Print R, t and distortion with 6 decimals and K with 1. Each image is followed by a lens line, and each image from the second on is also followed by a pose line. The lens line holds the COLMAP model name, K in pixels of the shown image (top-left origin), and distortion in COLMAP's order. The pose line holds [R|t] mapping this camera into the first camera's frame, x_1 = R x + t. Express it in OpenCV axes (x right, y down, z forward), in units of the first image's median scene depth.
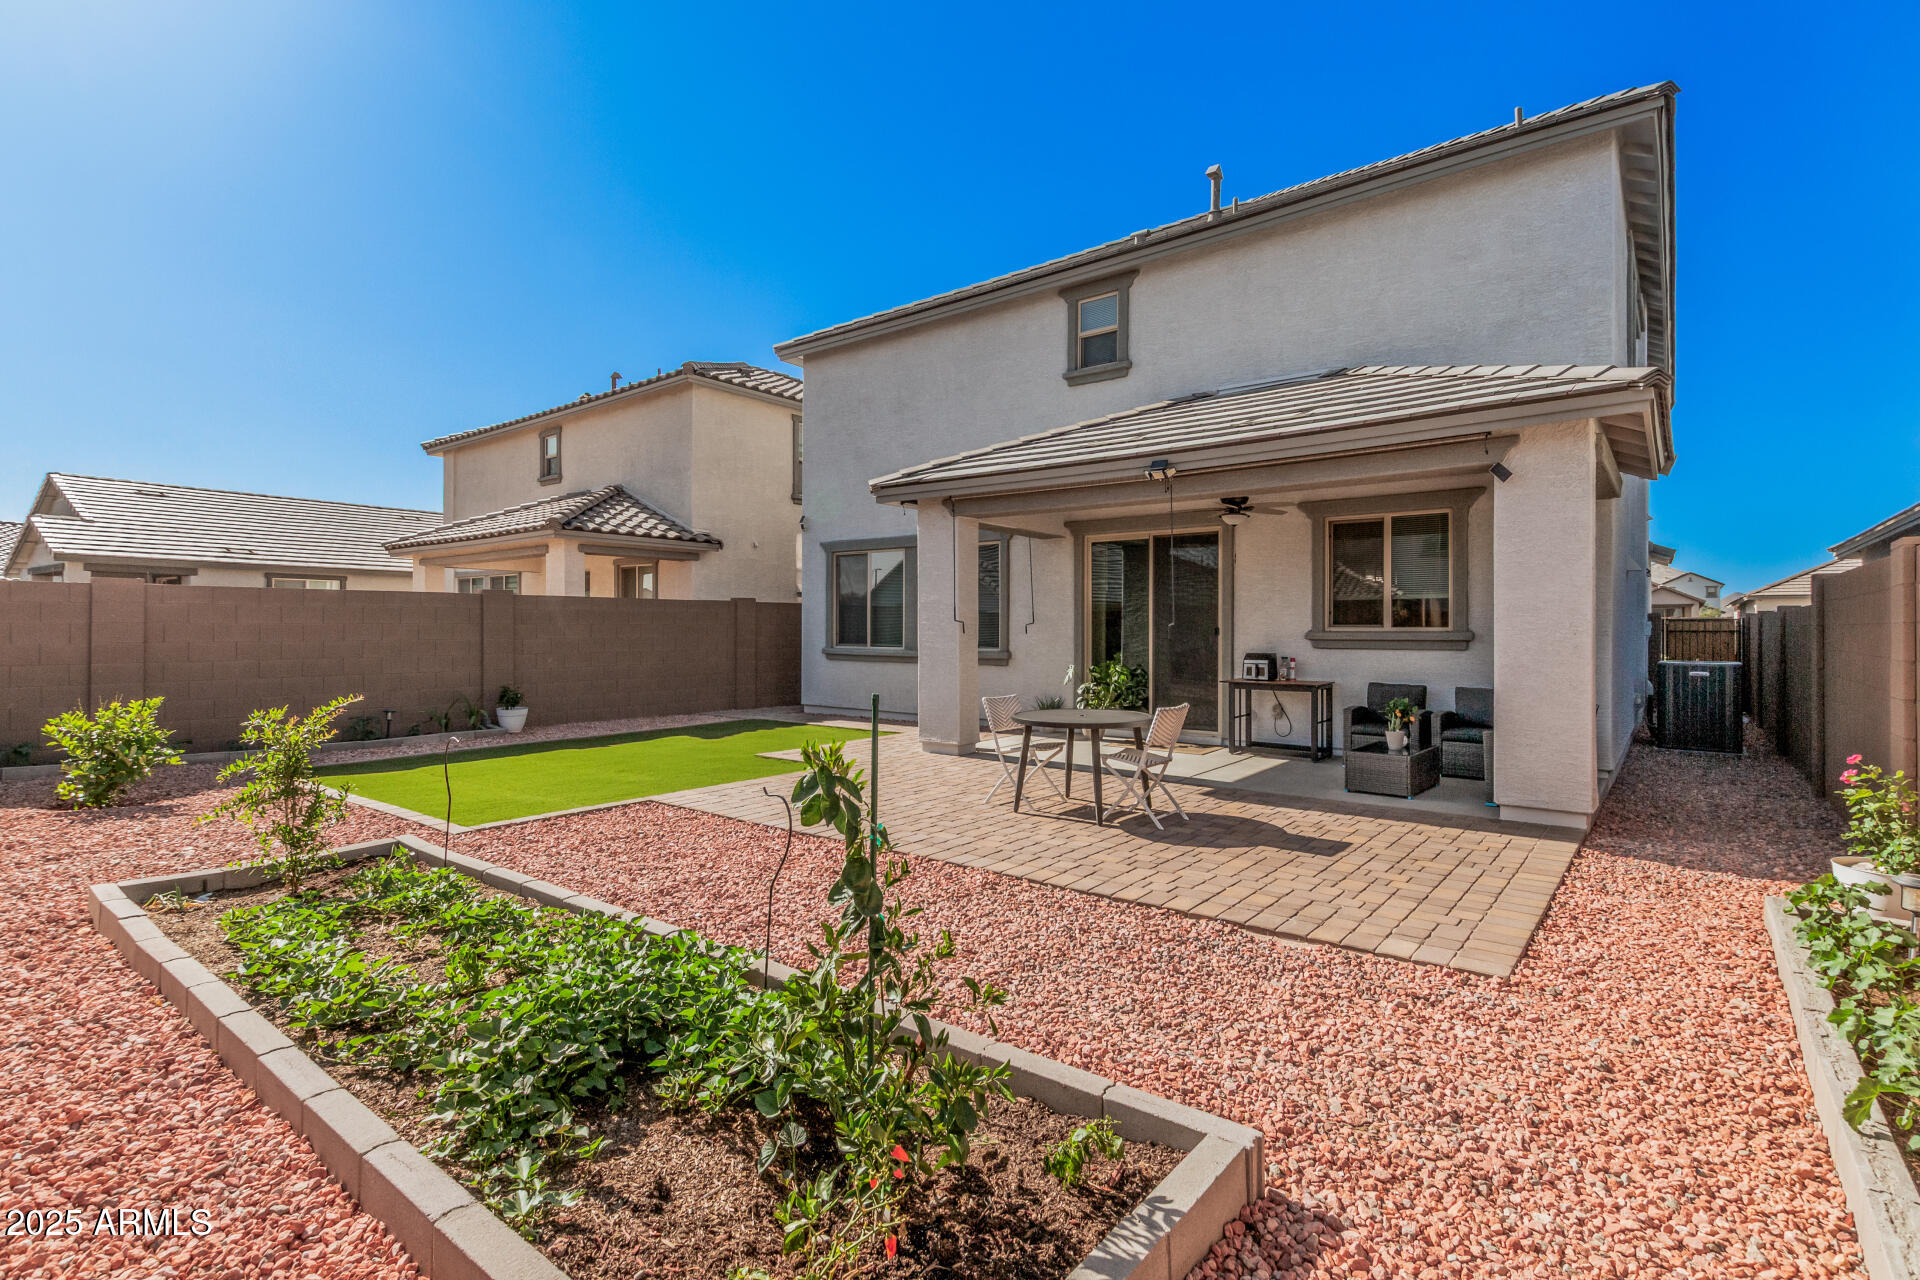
lens RADIAL K [[893.6, 0, 965.1], [0, 893.6, 627.5], [0, 0, 1]] dist [0.000493, -0.000268]
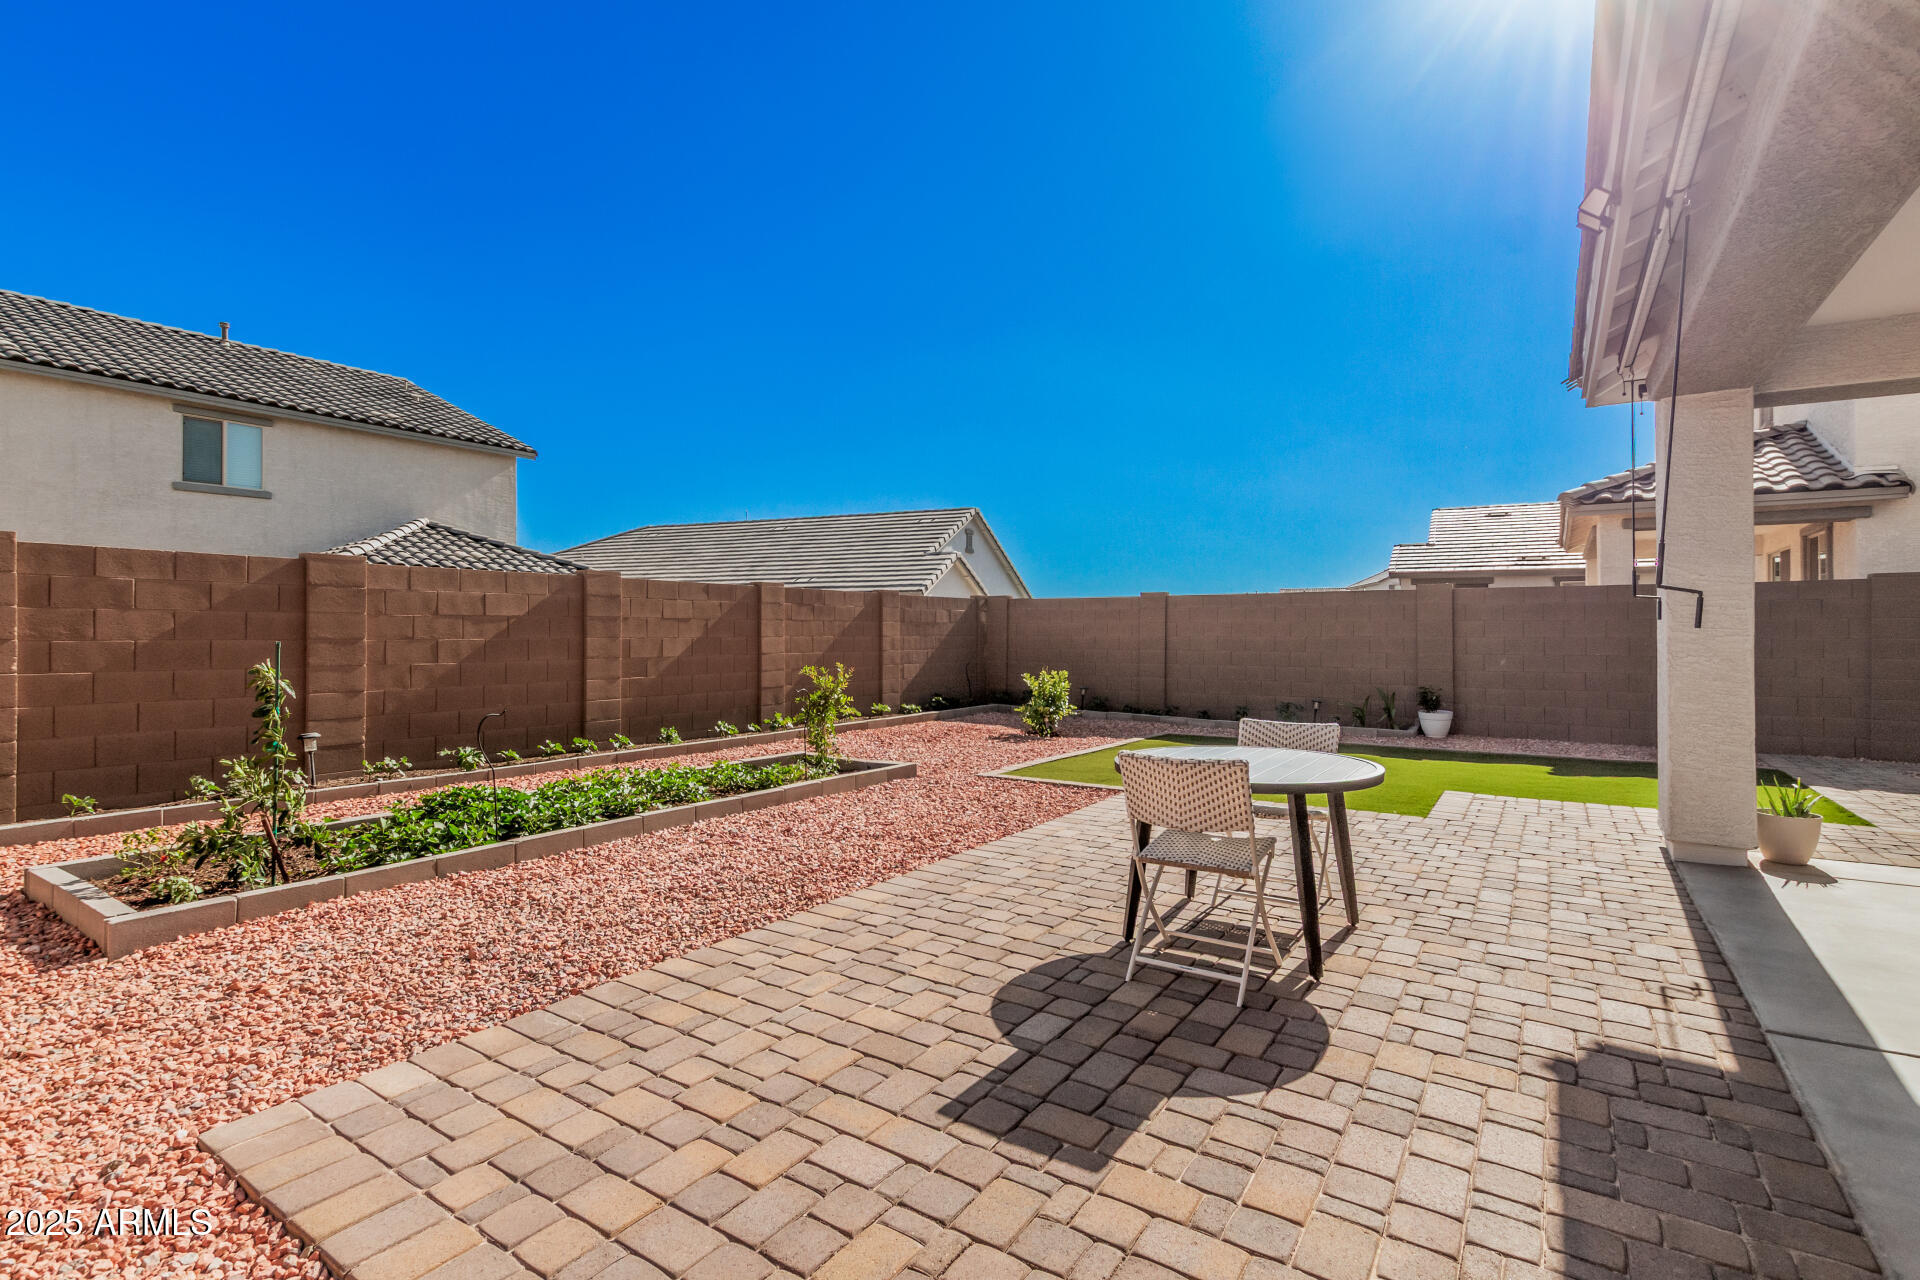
lens RADIAL K [[893.6, 0, 968.2], [0, 893.6, 632.7], [0, 0, 1]] dist [0.000493, -0.000268]
pose [[0.092492, -0.001087, -0.995713, 0.751034], [0.000696, 0.999999, -0.001027, 0.019172], [0.995713, -0.000598, 0.092492, 0.865087]]
